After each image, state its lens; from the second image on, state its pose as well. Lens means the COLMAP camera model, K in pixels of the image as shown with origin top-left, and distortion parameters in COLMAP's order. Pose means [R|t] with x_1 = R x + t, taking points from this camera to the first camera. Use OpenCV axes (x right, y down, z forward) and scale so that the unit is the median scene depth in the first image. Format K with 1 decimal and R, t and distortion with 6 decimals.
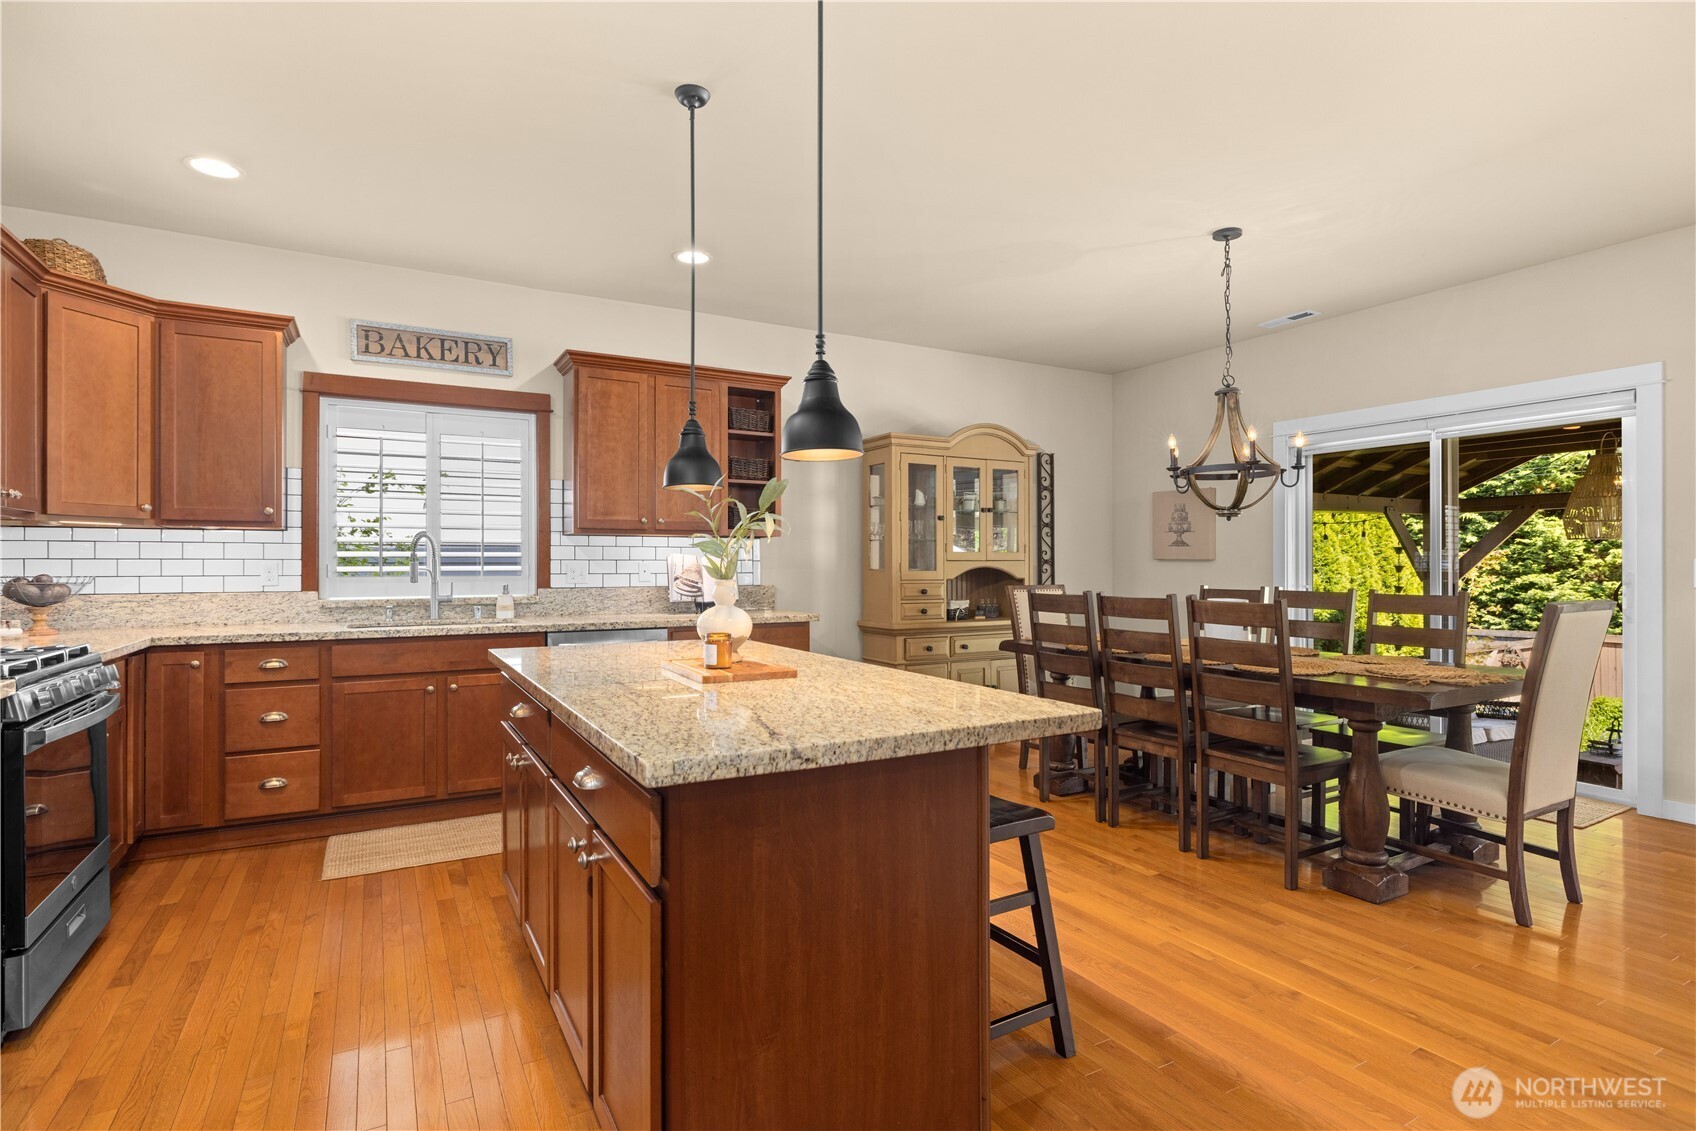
lens RADIAL K [[846.7, 0, 849.3], [0, 846.7, 563.4], [0, 0, 1]] dist [0.000550, 0.001328]
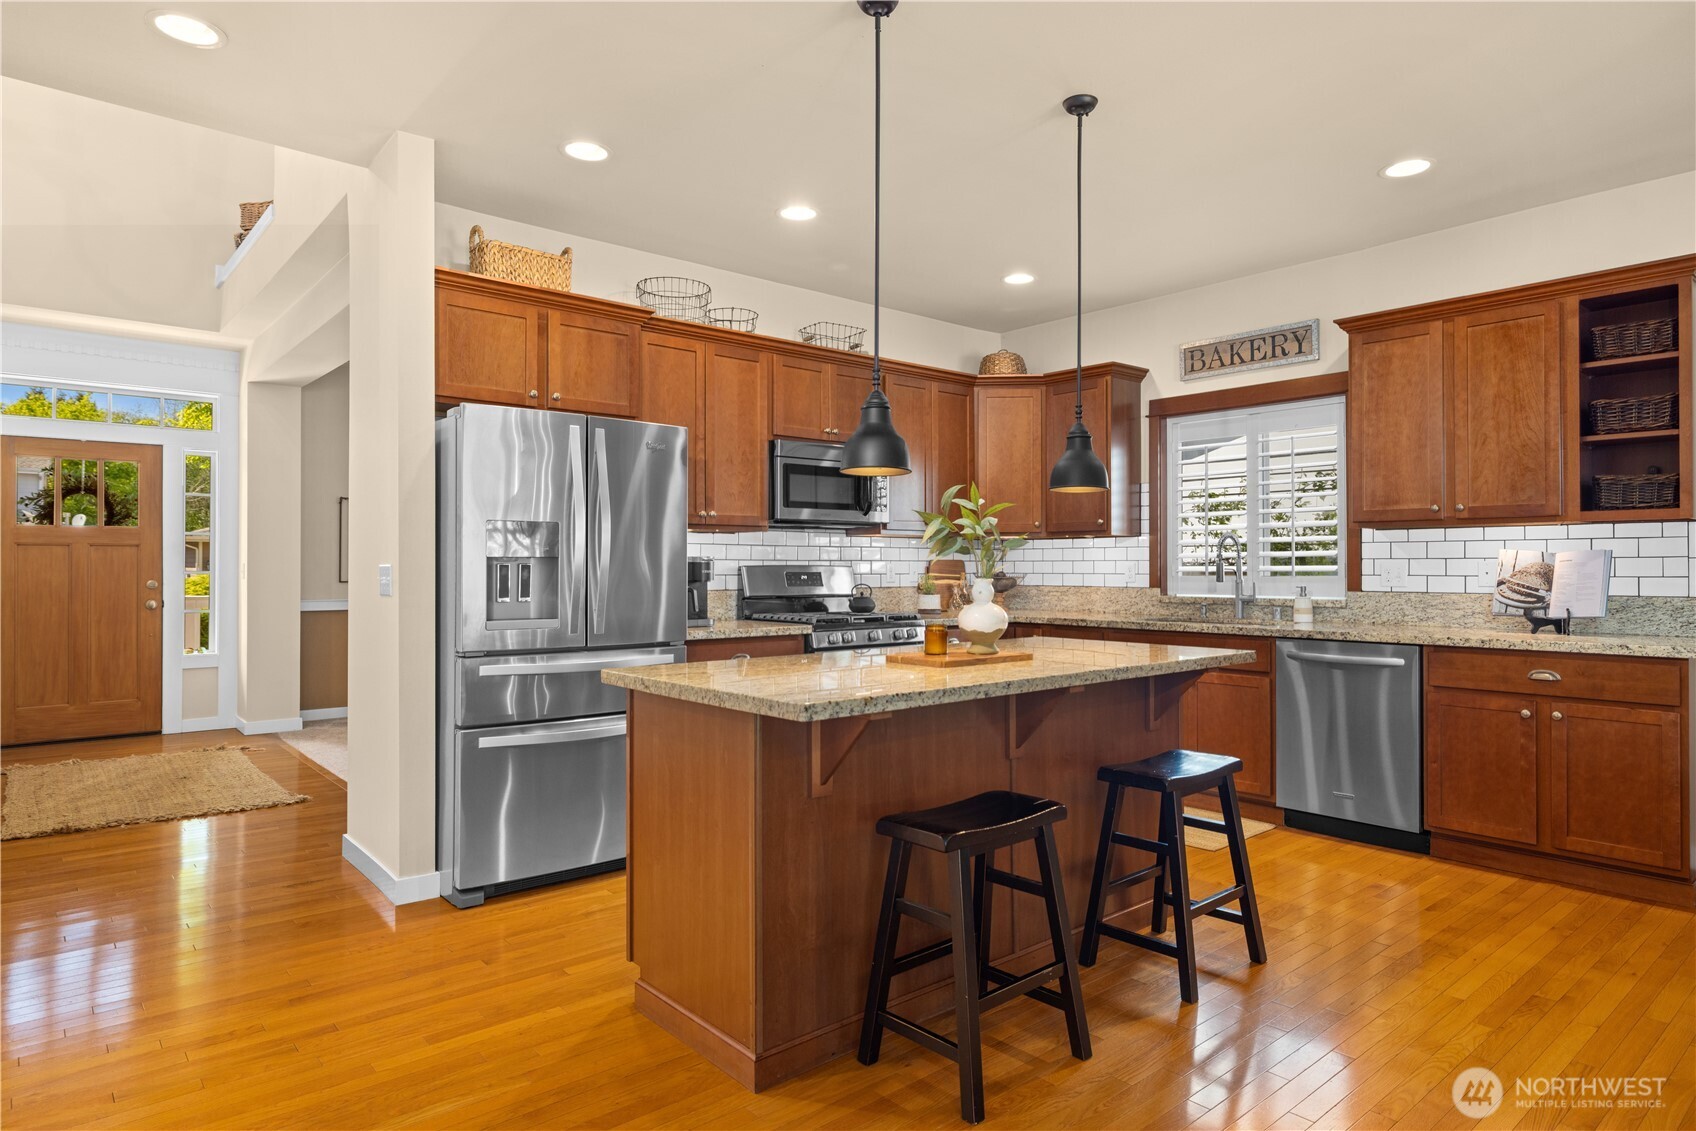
lens RADIAL K [[975.3, 0, 855.5], [0, 975.3, 563.1], [0, 0, 1]] dist [-0.002108, 0.000564]
pose [[0.197502, -0.002955, -0.980298, 0.640097], [0.003033, 0.999993, -0.002403, 0.000939], [0.980298, -0.002498, 0.197510, 0.355521]]
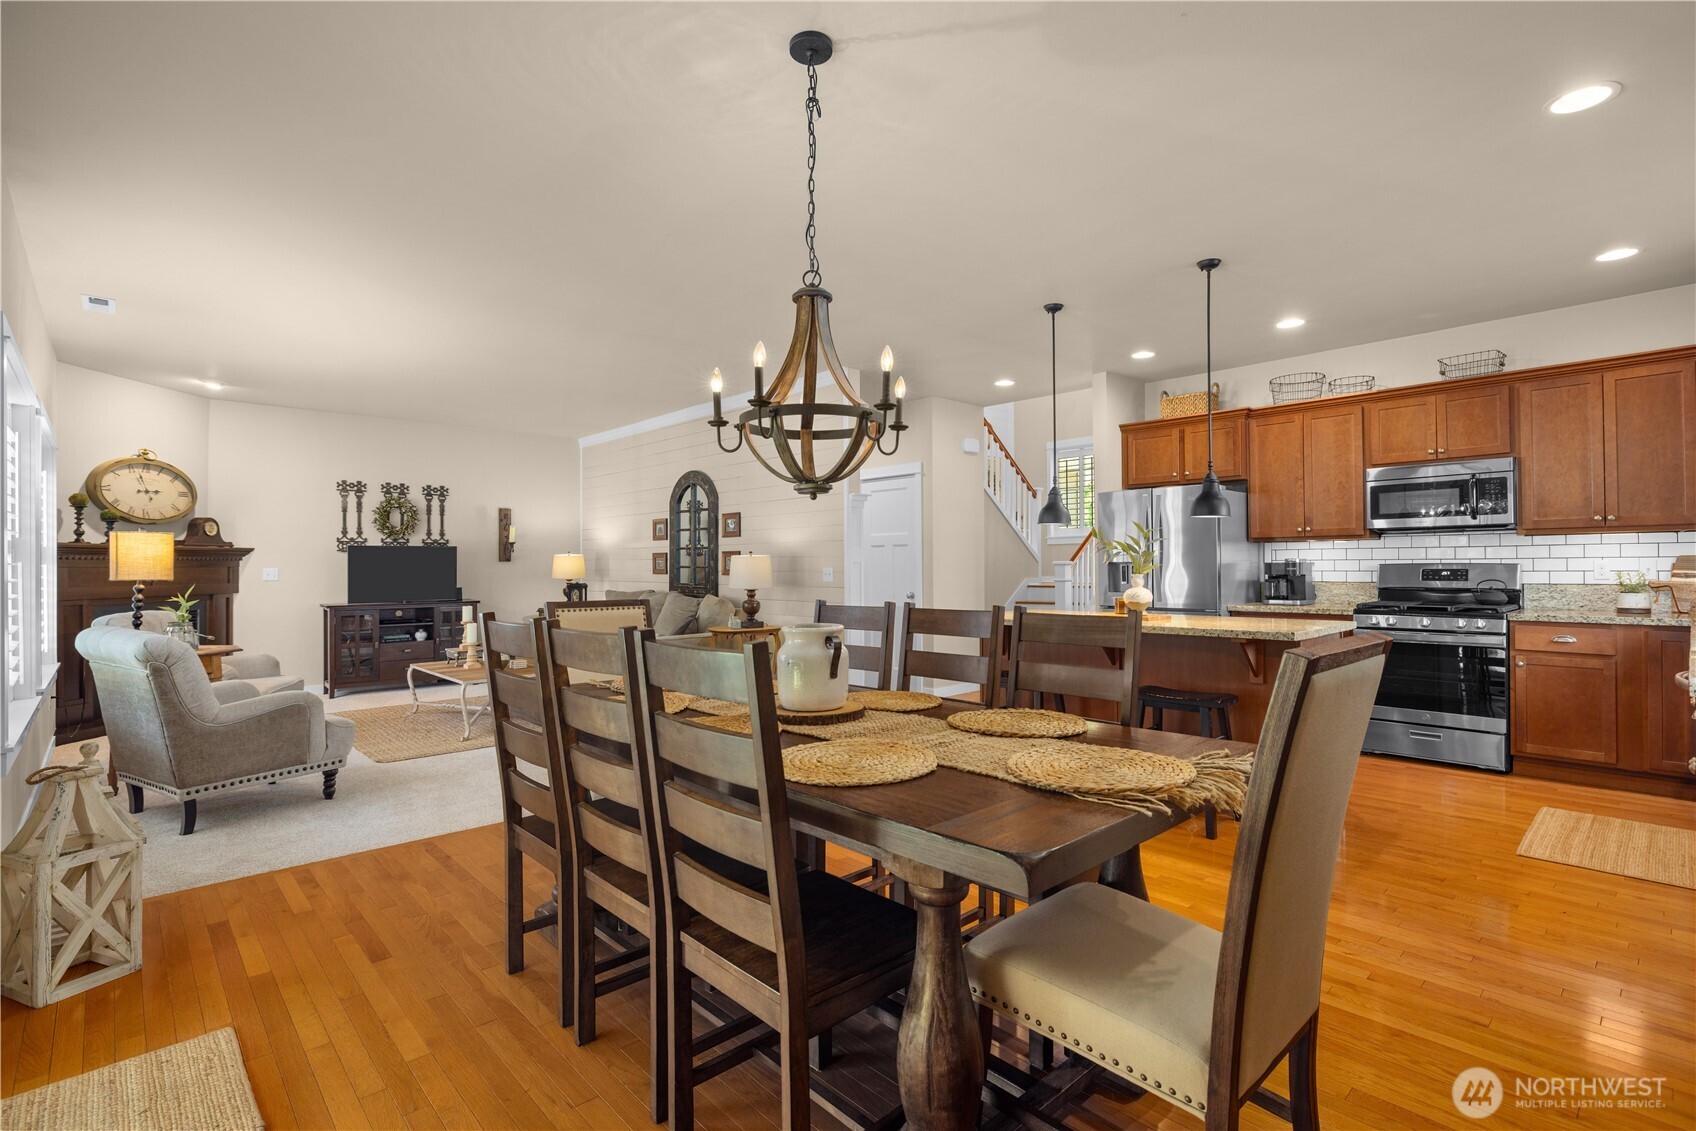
lens RADIAL K [[785.9, 0, 852.0], [0, 785.9, 563.3], [0, 0, 1]] dist [-0.000079, 0.000200]
pose [[-0.969642, 0.006277, -0.244448, 0.570664], [0.008680, 0.999924, -0.008752, 0.003279], [0.244375, -0.010609, -0.969623, 1.570973]]
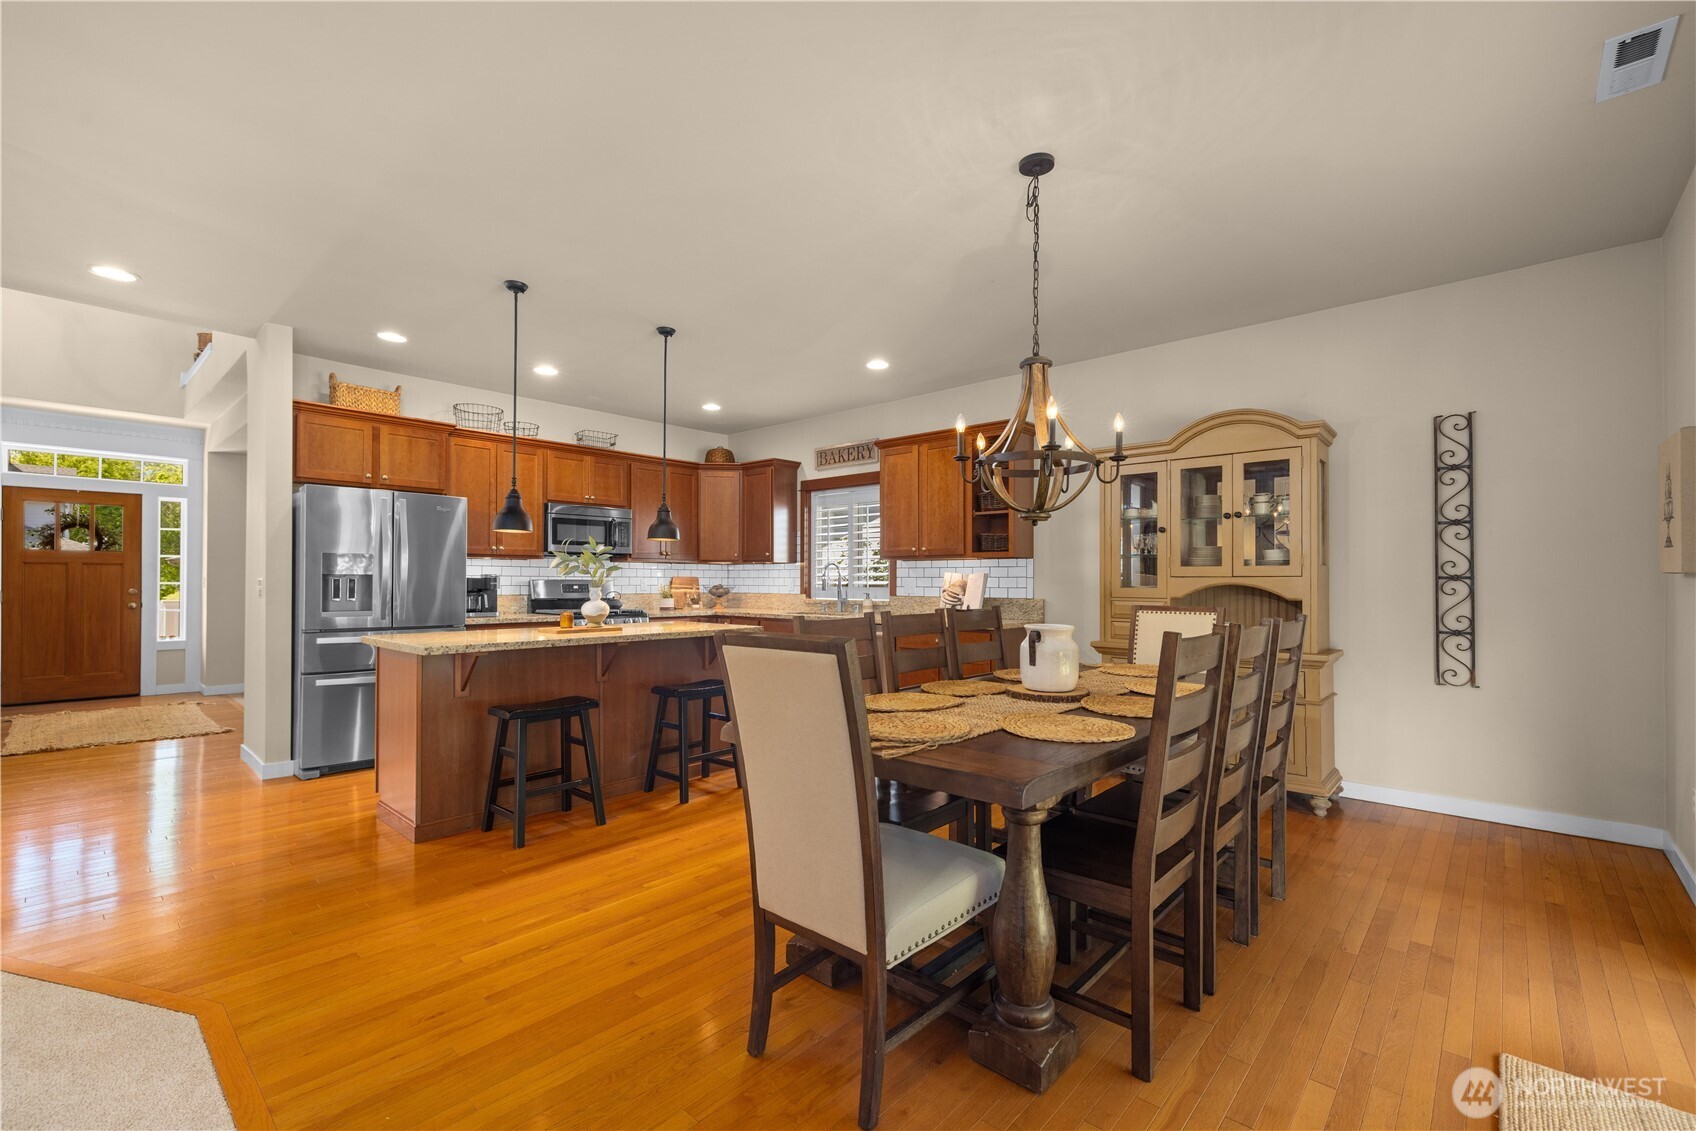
lens RADIAL K [[721.9, 0, 855.9], [0, 721.9, 578.6], [0, 0, 1]] dist [0.001024, -0.000106]
pose [[0.321809, -0.001709, -0.946803, 1.034999], [-0.000777, 0.999998, -0.002069, 0.000640], [0.946804, 0.001402, 0.321807, 0.625676]]
